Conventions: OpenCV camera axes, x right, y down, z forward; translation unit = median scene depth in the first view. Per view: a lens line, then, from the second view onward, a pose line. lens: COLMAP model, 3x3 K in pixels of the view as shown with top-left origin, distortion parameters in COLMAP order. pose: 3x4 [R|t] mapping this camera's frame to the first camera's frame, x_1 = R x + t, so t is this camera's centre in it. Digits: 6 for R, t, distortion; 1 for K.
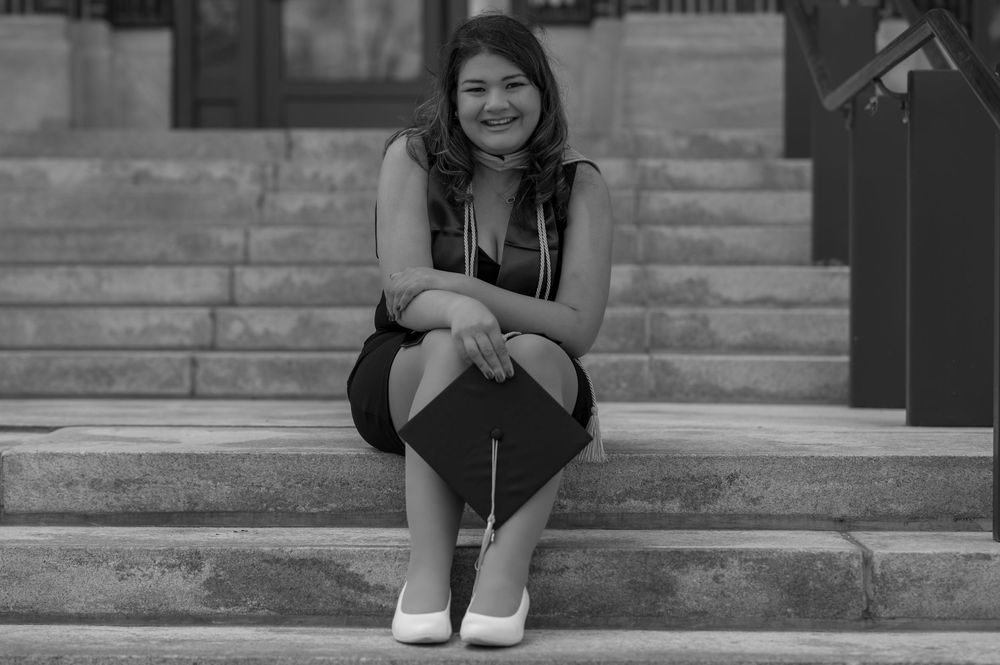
lens RADIAL K [[2591.9, 0, 504.2], [0, 2591.9, 335.7], [0, 0, 1]] dist [0.009073, 0.000000]
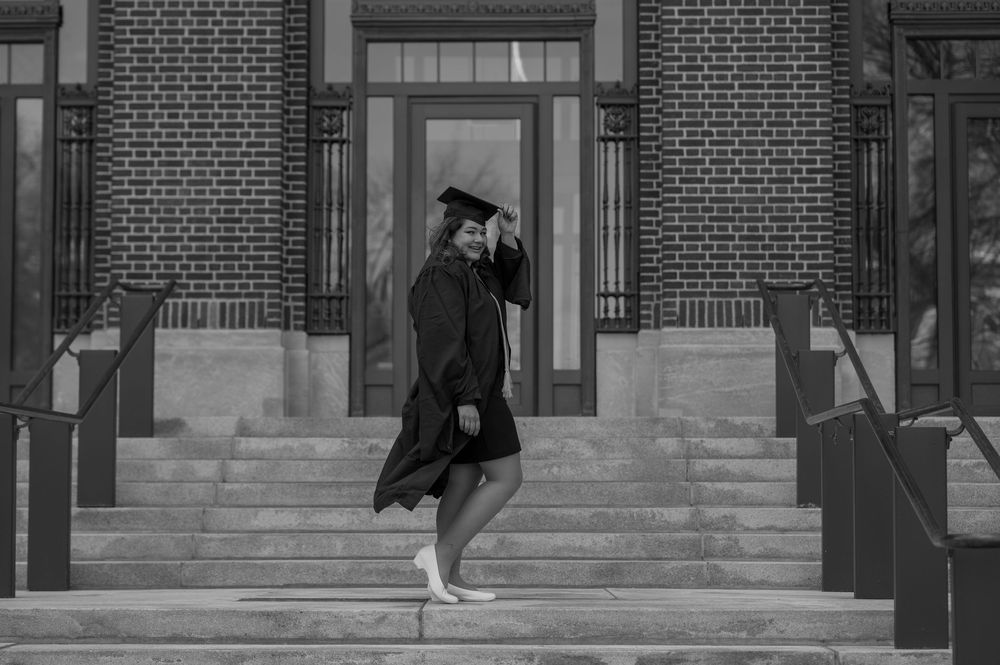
lens RADIAL K [[2591.9, 0, 491.6], [0, 2591.9, 333.5], [0, 0, 1]] dist [0.009073, 0.000000]
pose [[0.999909, -0.000752, 0.013484, -0.102566], [0.001807, 0.996919, -0.078416, -0.008027], [-0.013384, 0.078433, 0.996830, -0.682814]]
